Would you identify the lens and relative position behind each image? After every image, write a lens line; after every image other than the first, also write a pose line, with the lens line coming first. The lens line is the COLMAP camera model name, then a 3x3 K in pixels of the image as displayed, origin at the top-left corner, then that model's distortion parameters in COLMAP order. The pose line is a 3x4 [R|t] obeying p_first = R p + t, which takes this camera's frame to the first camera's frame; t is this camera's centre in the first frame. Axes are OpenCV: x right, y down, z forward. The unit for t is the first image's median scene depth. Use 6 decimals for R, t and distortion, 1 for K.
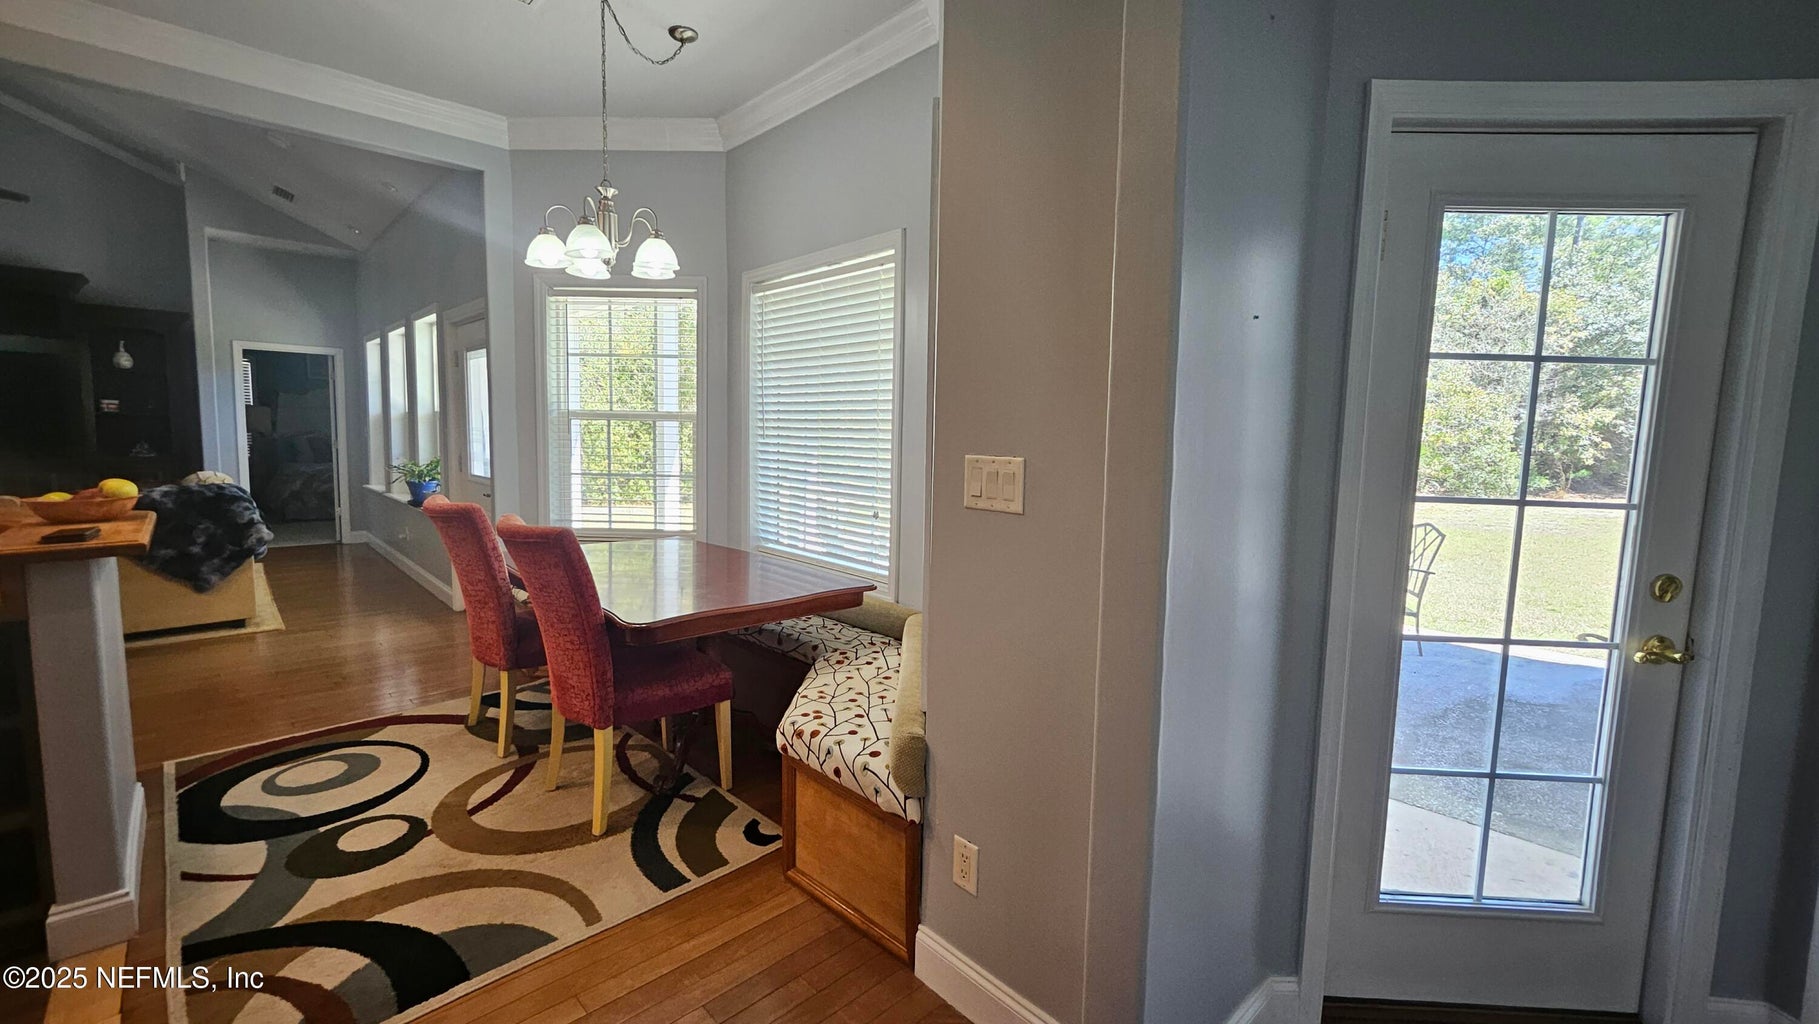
lens RADIAL K [[726.4, 0, 904.2], [0, 726.4, 499.2], [0, 0, 1]] dist [-0.010946, 0.000109]
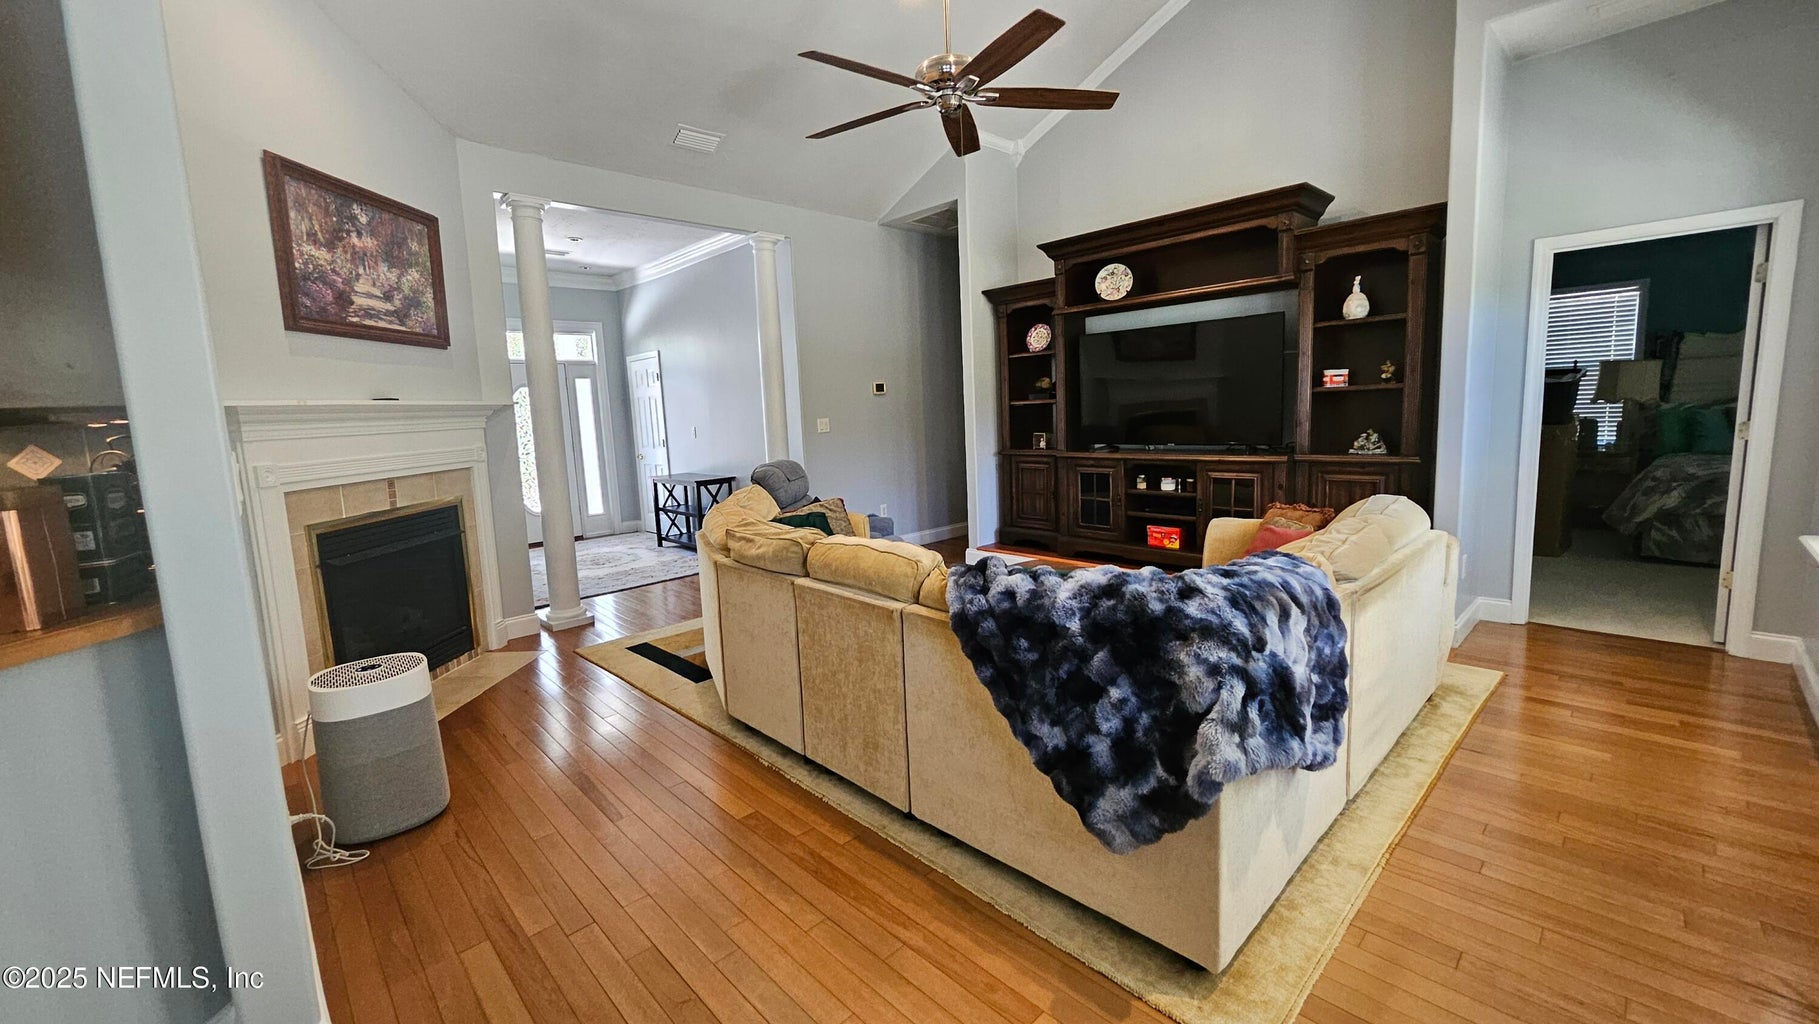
lens RADIAL K [[726.4, 0, 904.2], [0, 726.4, 499.2], [0, 0, 1]] dist [-0.010946, 0.000109]
pose [[-0.018389, 0.101390, -0.994677, -0.420363], [-0.050741, 0.993468, 0.102205, -0.067471], [0.998543, 0.052350, -0.013125, 0.617380]]
